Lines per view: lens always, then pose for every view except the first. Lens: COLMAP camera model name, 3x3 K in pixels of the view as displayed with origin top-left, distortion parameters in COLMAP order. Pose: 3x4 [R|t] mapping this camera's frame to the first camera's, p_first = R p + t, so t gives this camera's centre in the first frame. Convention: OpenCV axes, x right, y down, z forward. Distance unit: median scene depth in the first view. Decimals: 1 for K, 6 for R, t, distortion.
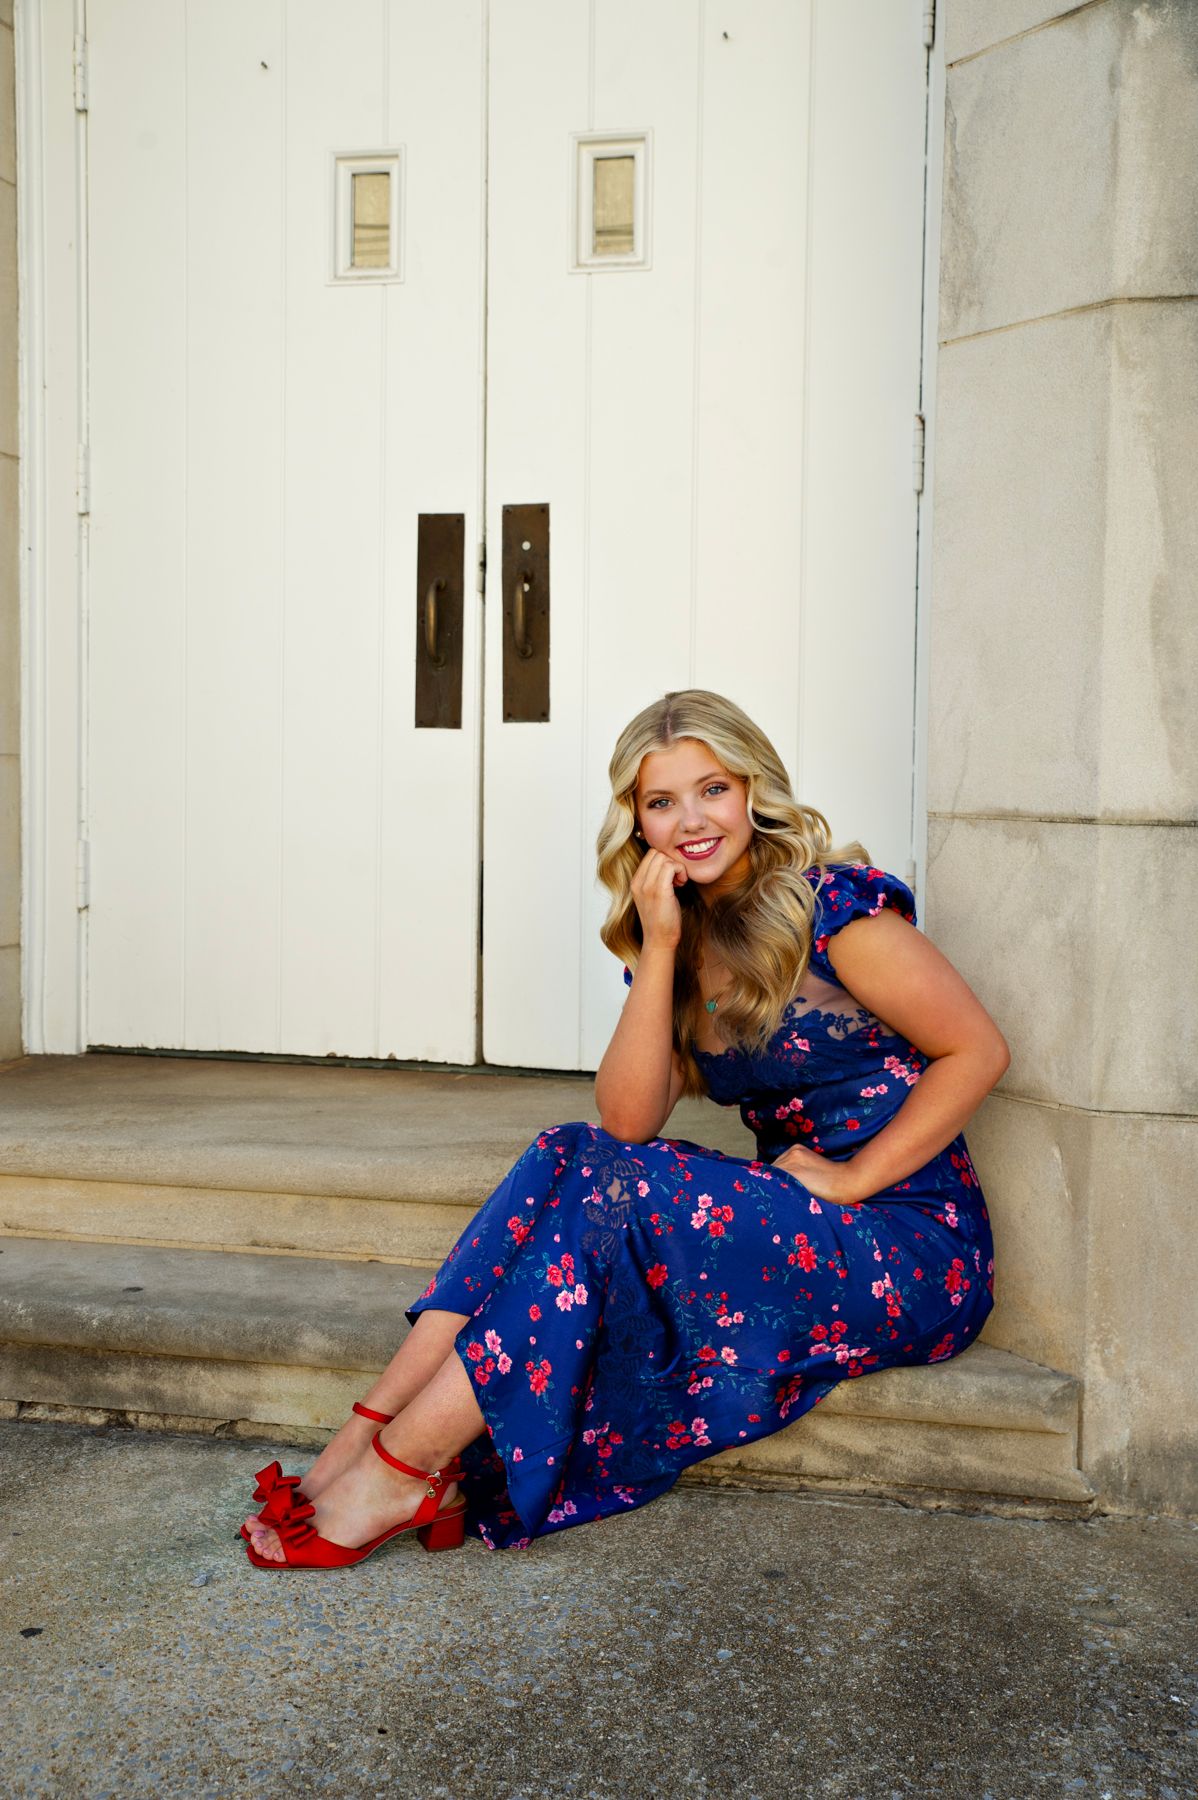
lens RADIAL K [[2182.4, 0, 599.0], [0, 2182.4, 900.0], [0, 0, 1]] dist [0.007101, 0.269565]
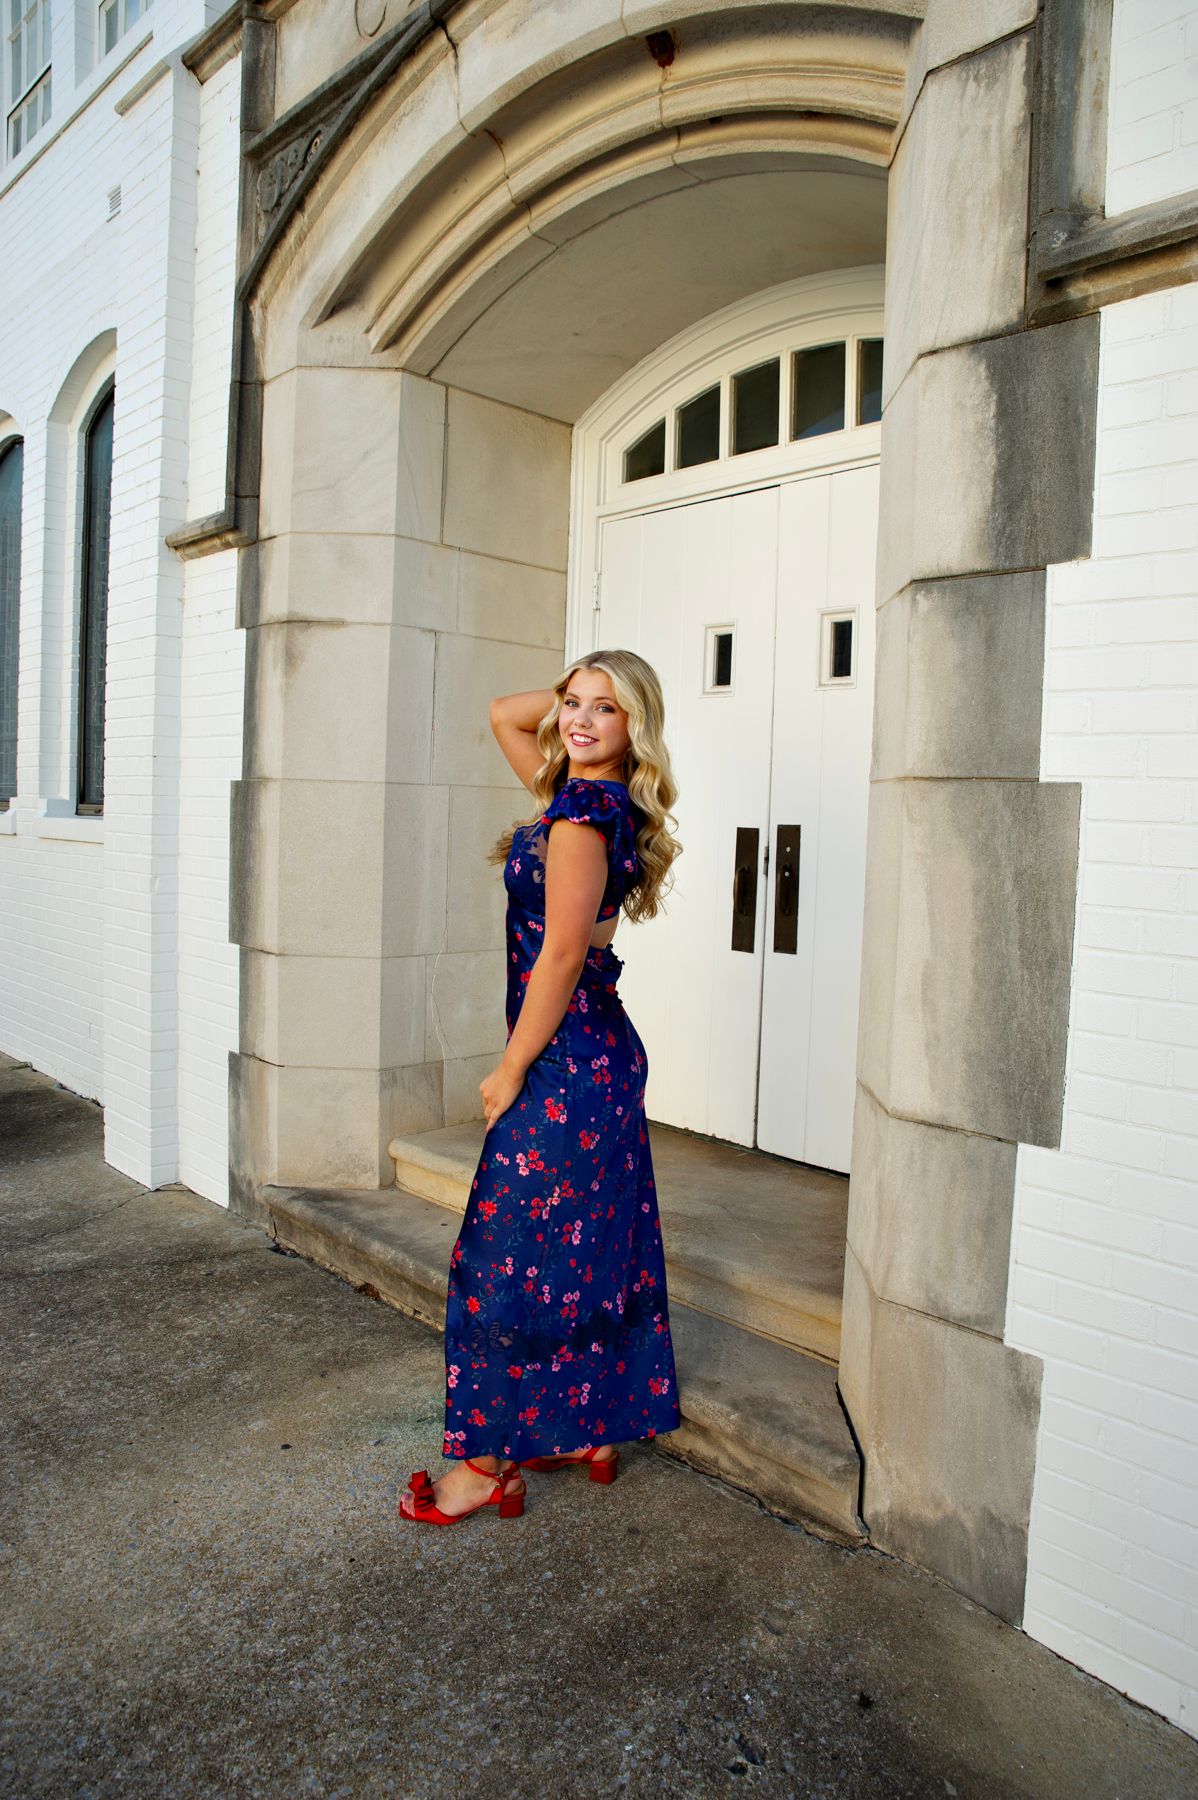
lens RADIAL K [[1242.9, 0, 599.0], [0, 1242.9, 900.0], [0, 0, 1]] dist [-0.140051, 0.129549]
pose [[0.850978, 0.050394, -0.522778, 0.499488], [-0.050190, 0.998633, 0.014566, -0.188843], [0.522797, 0.013843, 0.852345, 0.161816]]
